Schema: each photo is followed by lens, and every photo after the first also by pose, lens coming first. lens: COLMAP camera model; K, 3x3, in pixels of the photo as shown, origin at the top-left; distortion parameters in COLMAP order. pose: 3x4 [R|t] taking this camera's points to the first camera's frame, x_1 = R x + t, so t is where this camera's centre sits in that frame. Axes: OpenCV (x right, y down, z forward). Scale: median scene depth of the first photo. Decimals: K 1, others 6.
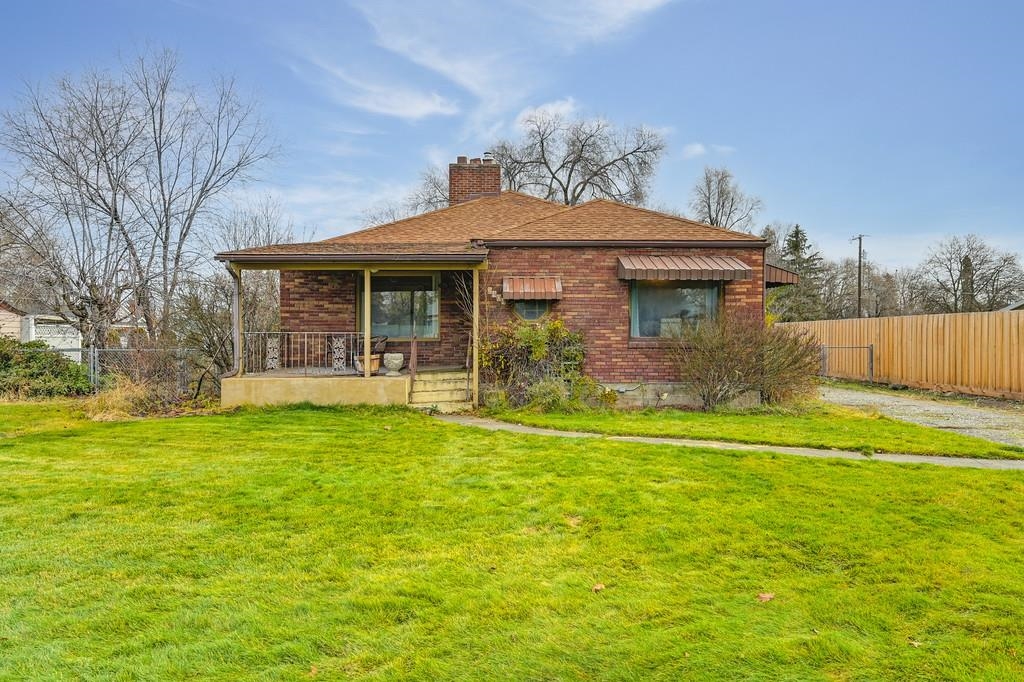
lens RADIAL K [[652.9, 0, 512.0], [0, 652.9, 341.0], [0, 0, 1]] dist [-0.003706, -0.000857]
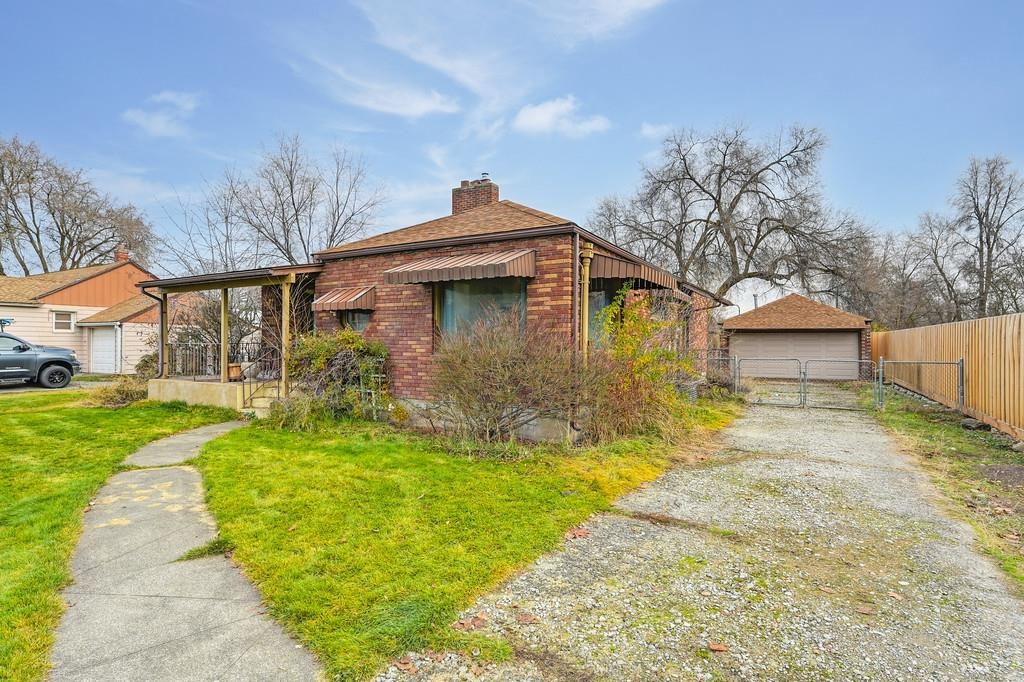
lens RADIAL K [[511.8, 0, 513.9], [0, 511.8, 344.6], [0, 0, 1]] dist [-0.001966, -0.000500]
pose [[0.868585, 0.003642, -0.495526, 0.625741], [-0.005328, 0.999984, -0.001989, -0.011145], [0.495511, 0.004367, 0.868591, 0.446272]]
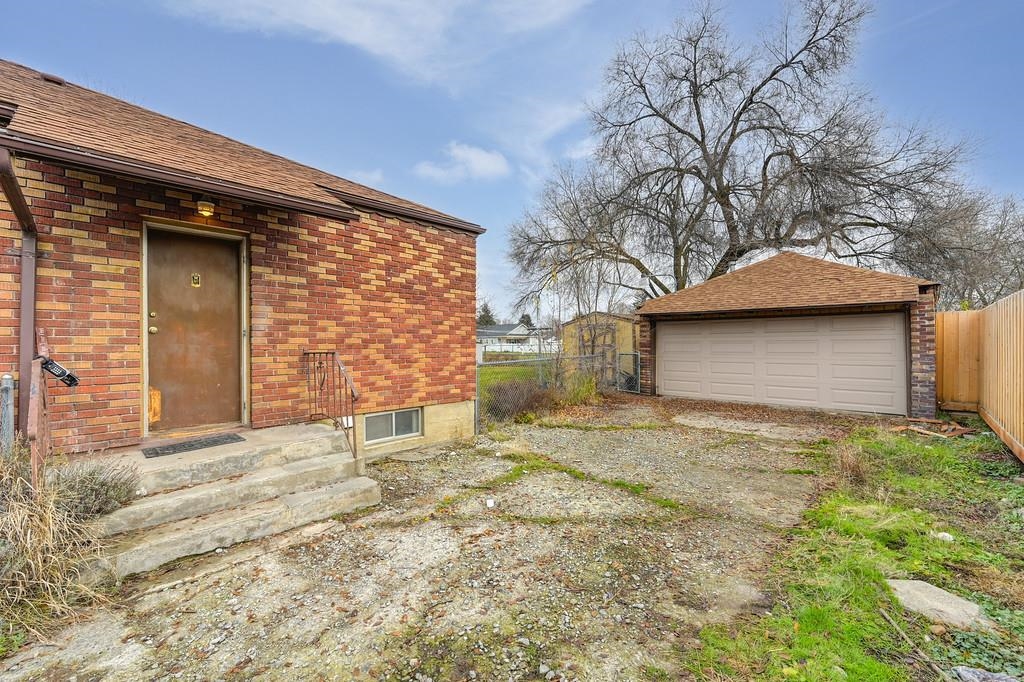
lens RADIAL K [[412.9, 0, 512.0], [0, 412.9, 341.0], [0, 0, 1]] dist [-0.001085, -0.000125]
pose [[0.719749, 0.000121, -0.694235, 0.779508], [-0.000576, 1.000000, -0.000423, -0.016005], [0.694235, 0.000704, 0.719748, 1.577030]]
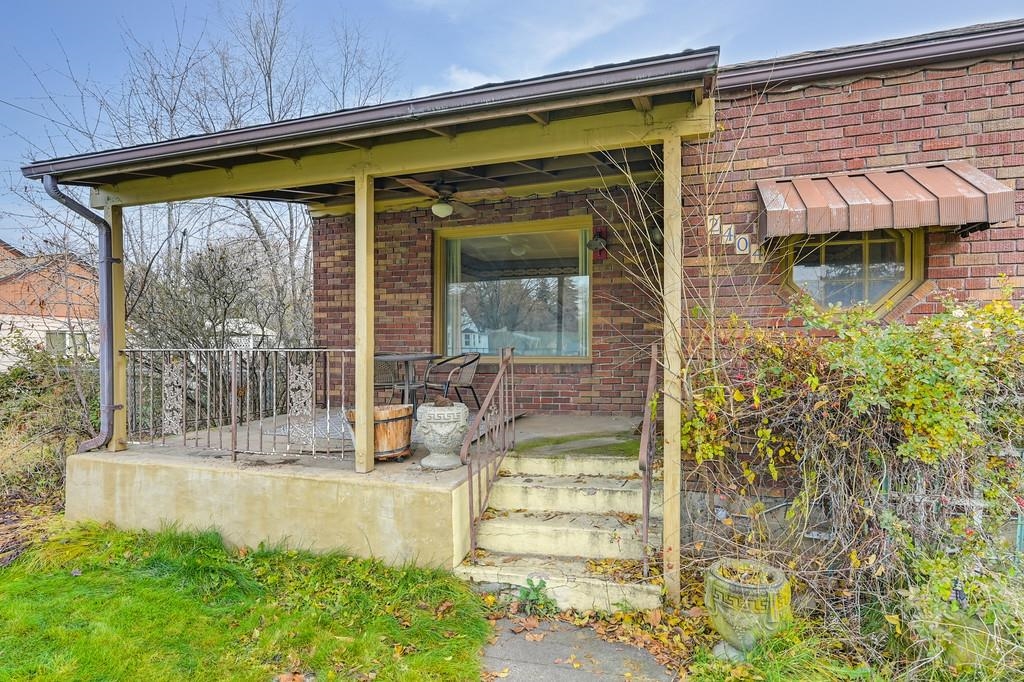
lens RADIAL K [[537.0, 0, 515.9], [0, 537.0, 348.9], [0, 0, 1]] dist [0.001481, -0.000098]
pose [[0.946333, -0.000539, -0.323193, -0.041276], [0.000835, 0.999999, 0.000776, -0.012609], [0.323192, -0.001004, 0.946333, 0.700567]]
